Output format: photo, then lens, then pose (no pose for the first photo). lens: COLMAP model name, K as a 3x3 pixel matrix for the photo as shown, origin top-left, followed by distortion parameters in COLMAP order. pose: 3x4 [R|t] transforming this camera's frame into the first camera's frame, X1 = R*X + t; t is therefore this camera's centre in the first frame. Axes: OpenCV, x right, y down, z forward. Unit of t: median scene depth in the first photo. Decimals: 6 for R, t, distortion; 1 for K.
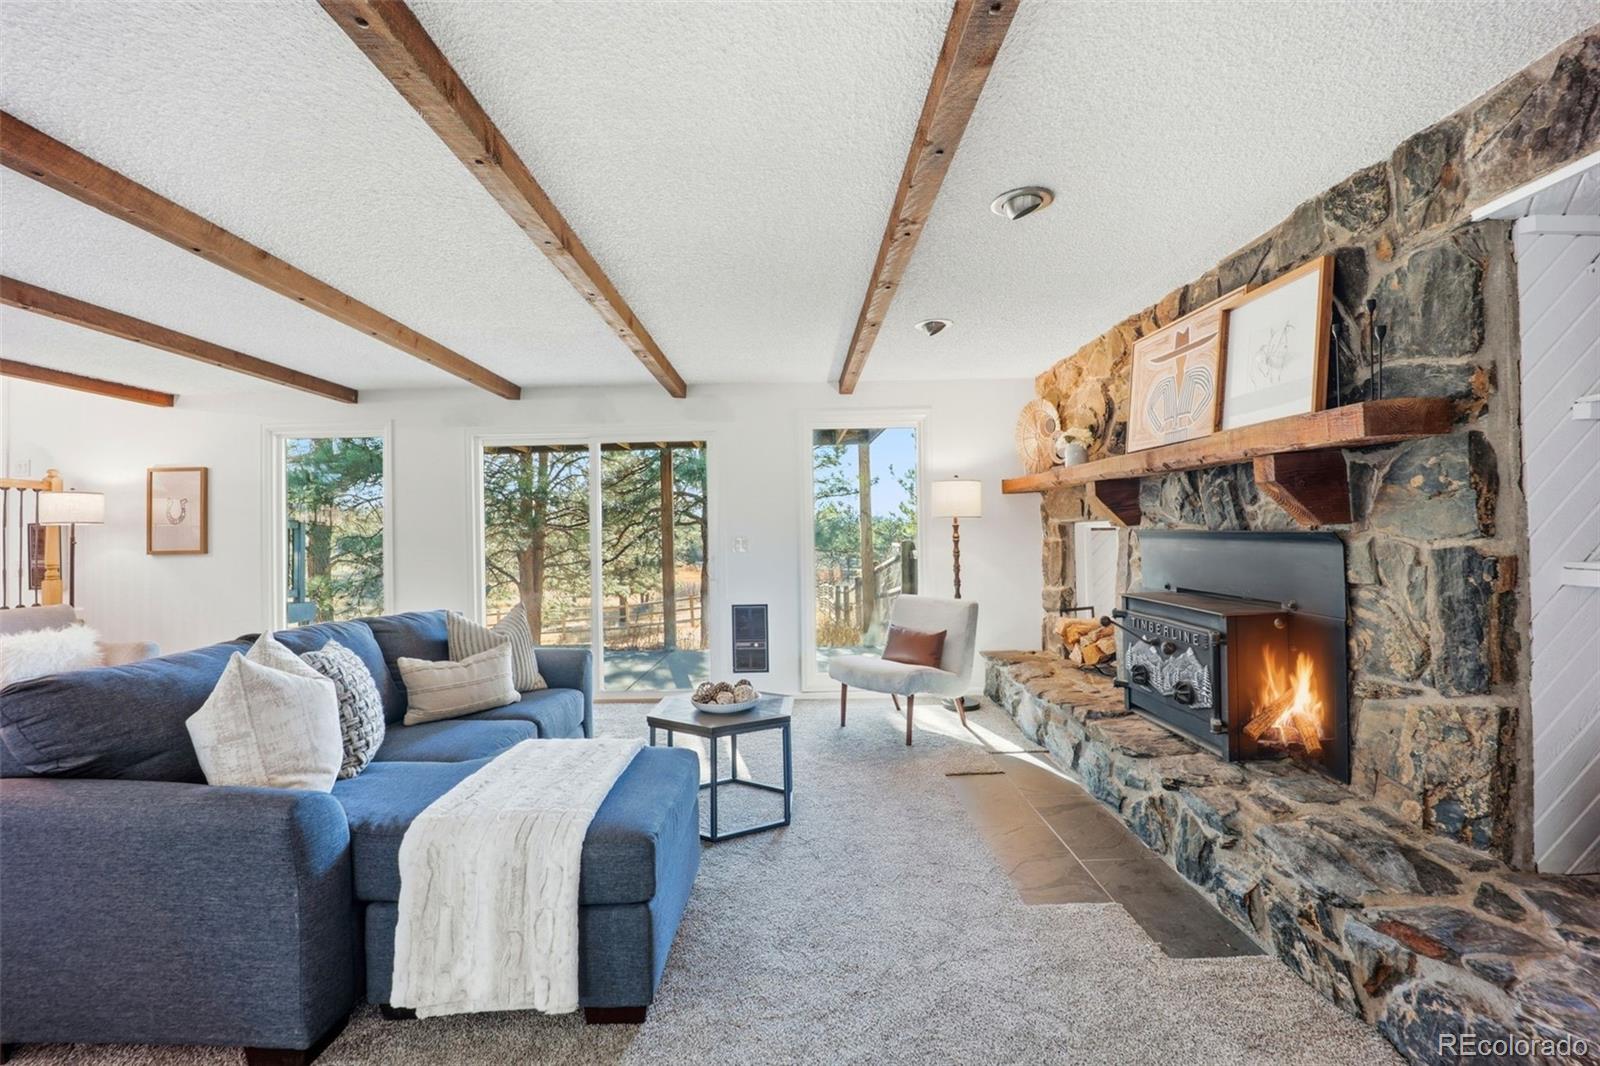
lens RADIAL K [[663.2, 0, 799.4], [0, 663.2, 540.5], [0, 0, 1]] dist [-0.015133, -0.000270]
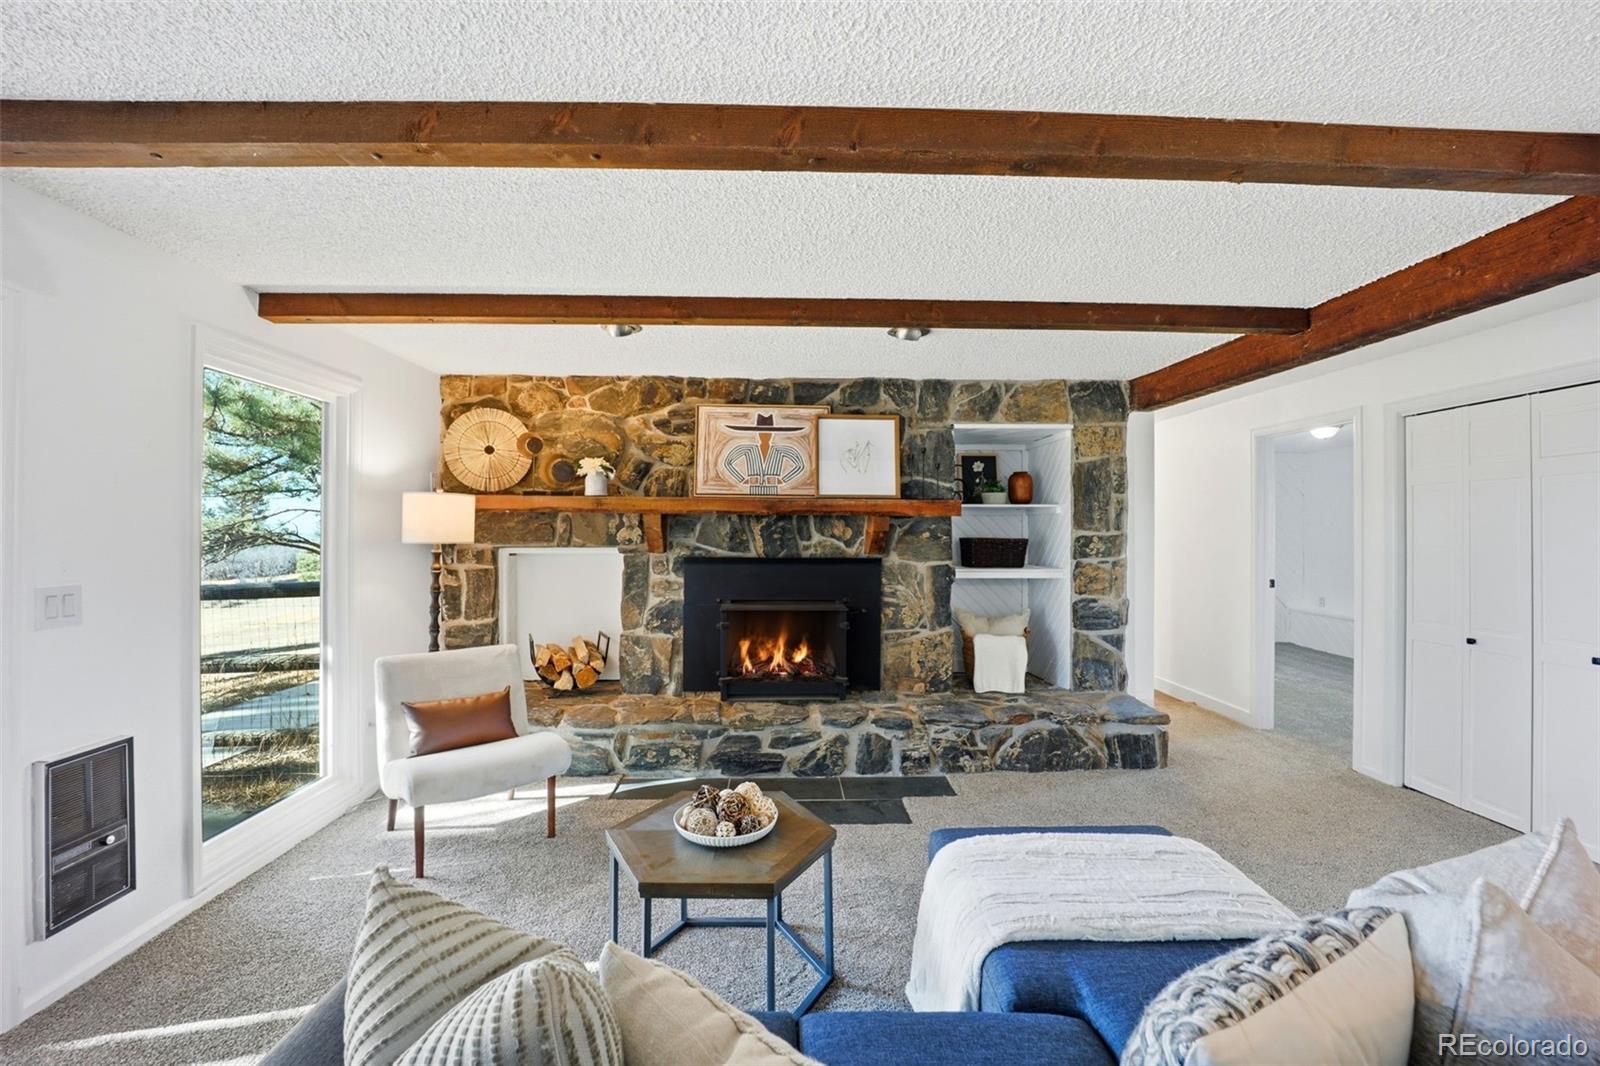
lens RADIAL K [[663.2, 0, 799.4], [0, 663.2, 540.5], [0, 0, 1]] dist [-0.015133, -0.000270]
pose [[-0.006532, 0.000024, 0.999979, -1.192058], [0.012441, 0.999923, 0.000058, -0.072963], [-0.999901, 0.012441, -0.006532, 1.354893]]
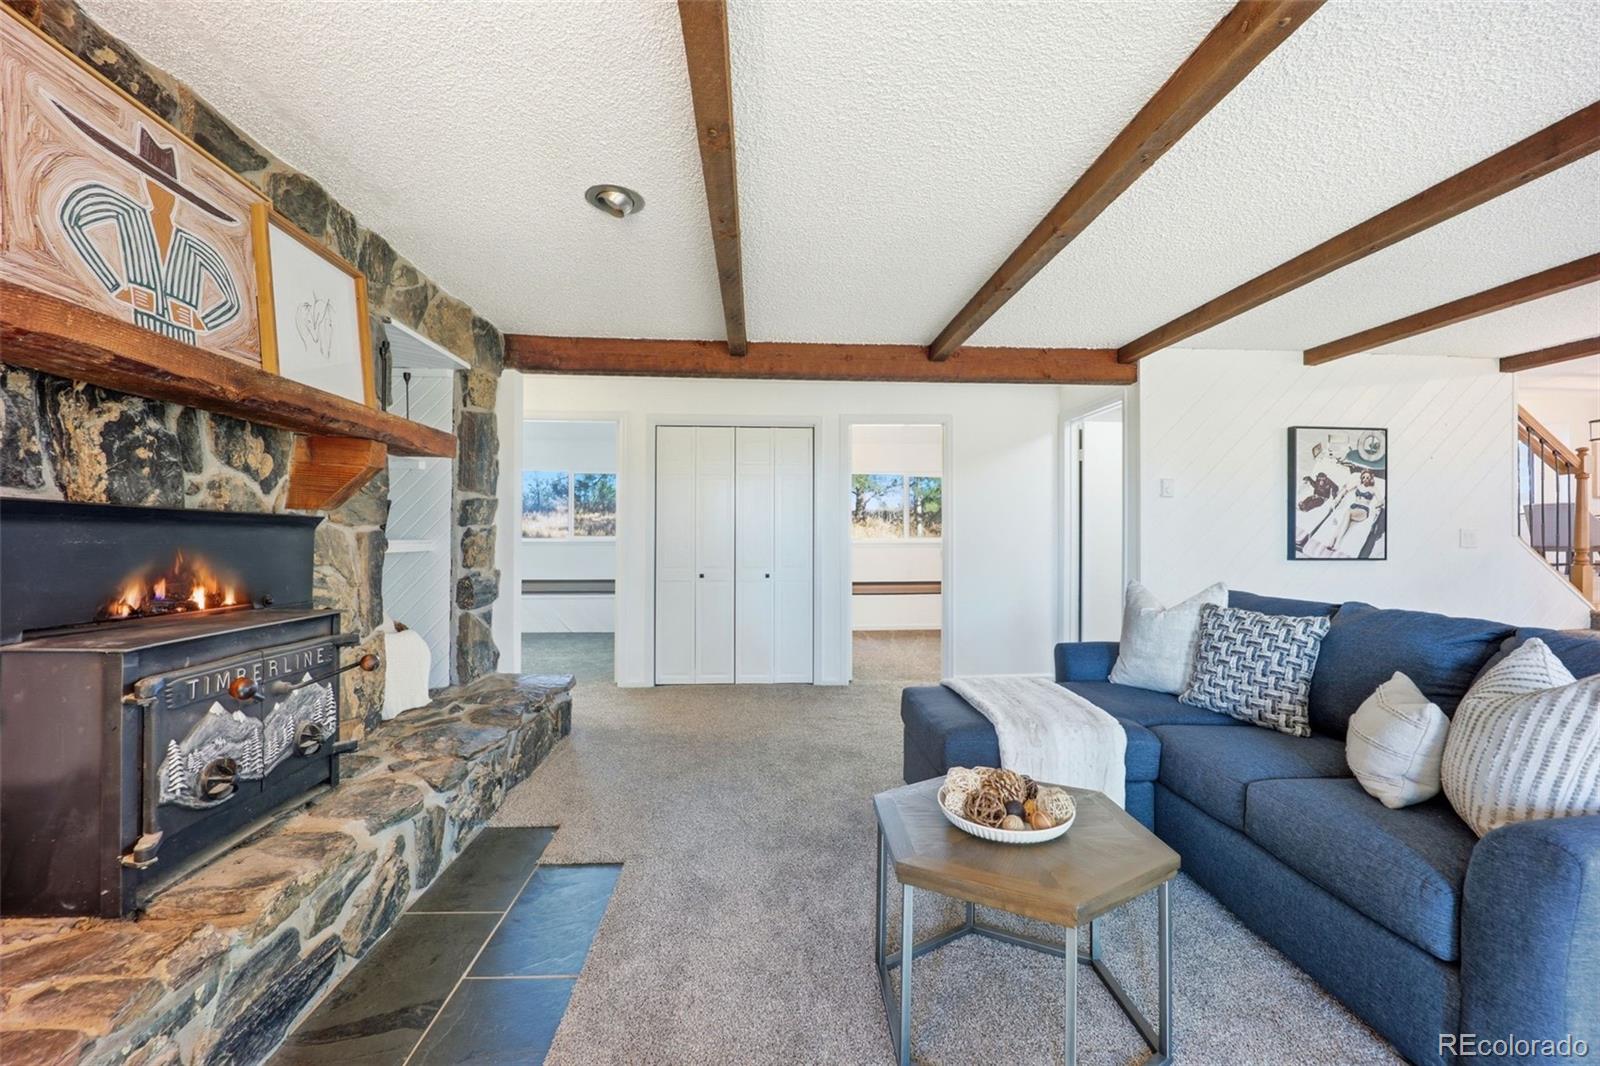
lens RADIAL K [[670.0, 0, 758.6], [0, 670.0, 537.6], [0, 0, 1]] dist [-0.000116, 0.000034]
pose [[-0.999962, 0.006137, -0.006150, 0.126930], [0.006062, 0.999909, 0.012089, 0.011860], [0.006223, 0.012051, -0.999908, 2.254458]]
